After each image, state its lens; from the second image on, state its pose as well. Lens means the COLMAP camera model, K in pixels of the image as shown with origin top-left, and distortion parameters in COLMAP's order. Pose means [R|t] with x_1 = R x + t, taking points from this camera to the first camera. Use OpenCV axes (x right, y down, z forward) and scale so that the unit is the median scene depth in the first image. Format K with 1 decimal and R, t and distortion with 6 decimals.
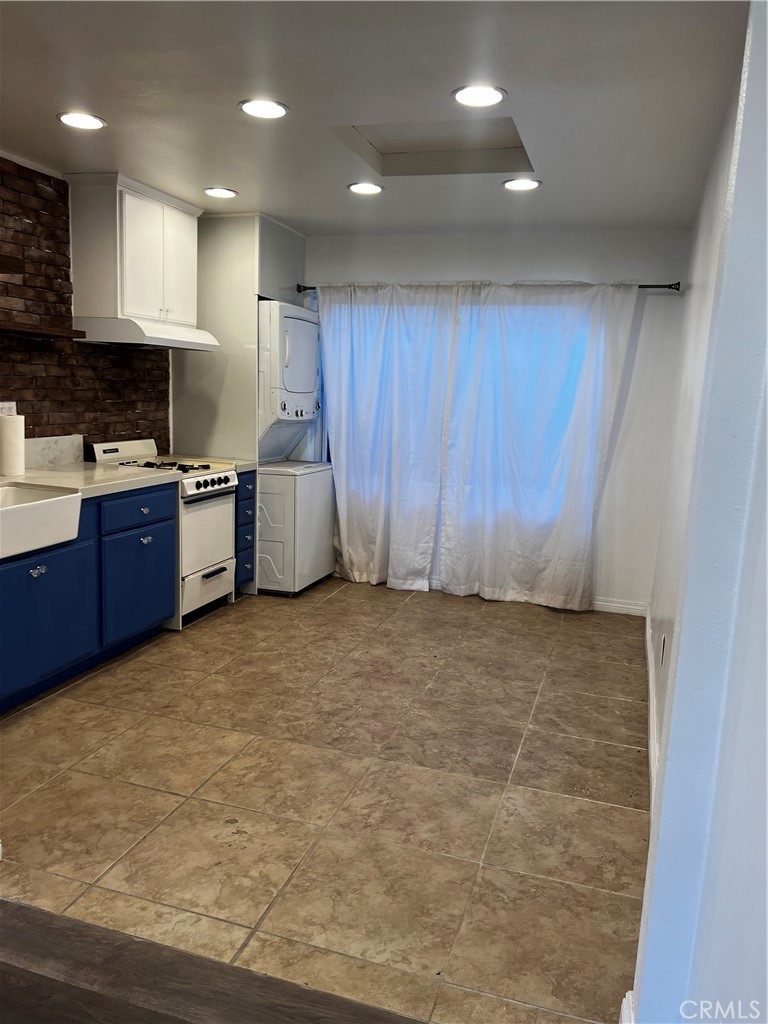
lens RADIAL K [[754.6, 0, 384.0], [0, 754.6, 517.0], [0, 0, 1]] dist [0.043578, -0.059775]
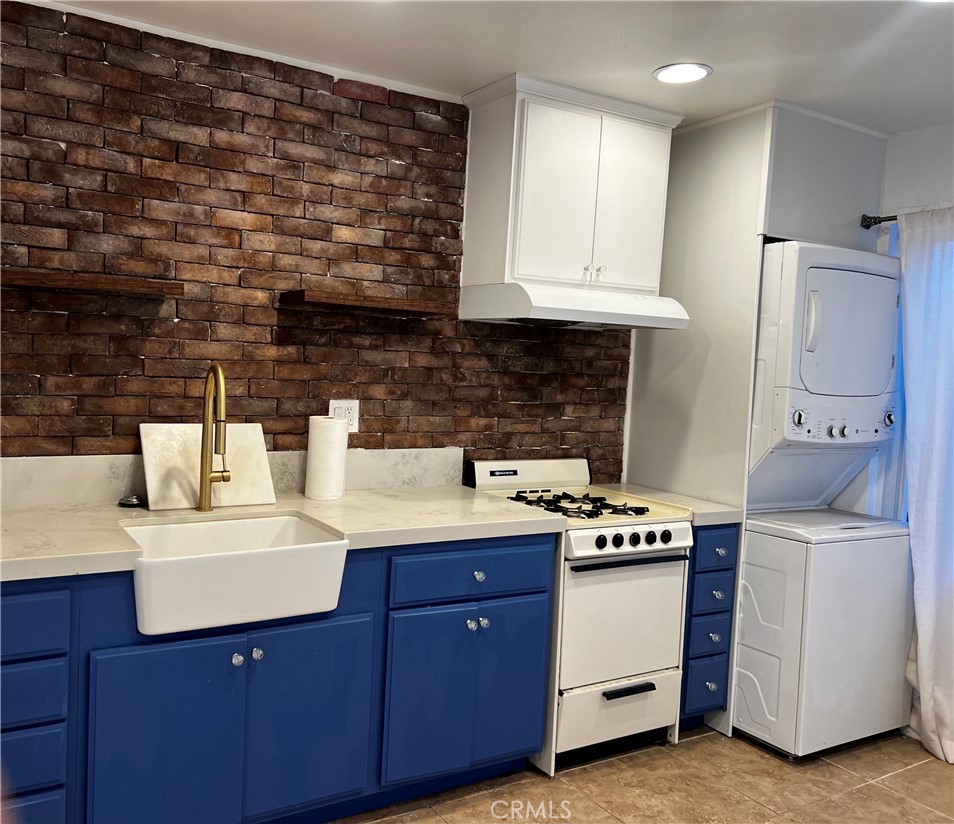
lens RADIAL K [[770.5, 0, 476.0], [0, 770.5, 416.6], [0, 0, 1]] dist [0.054415, -0.069465]
pose [[0.732215, 0.038666, -0.679975, 0.097707], [-0.129294, 0.988123, -0.083038, -0.074784], [0.668689, 0.148719, 0.728518, 0.449951]]
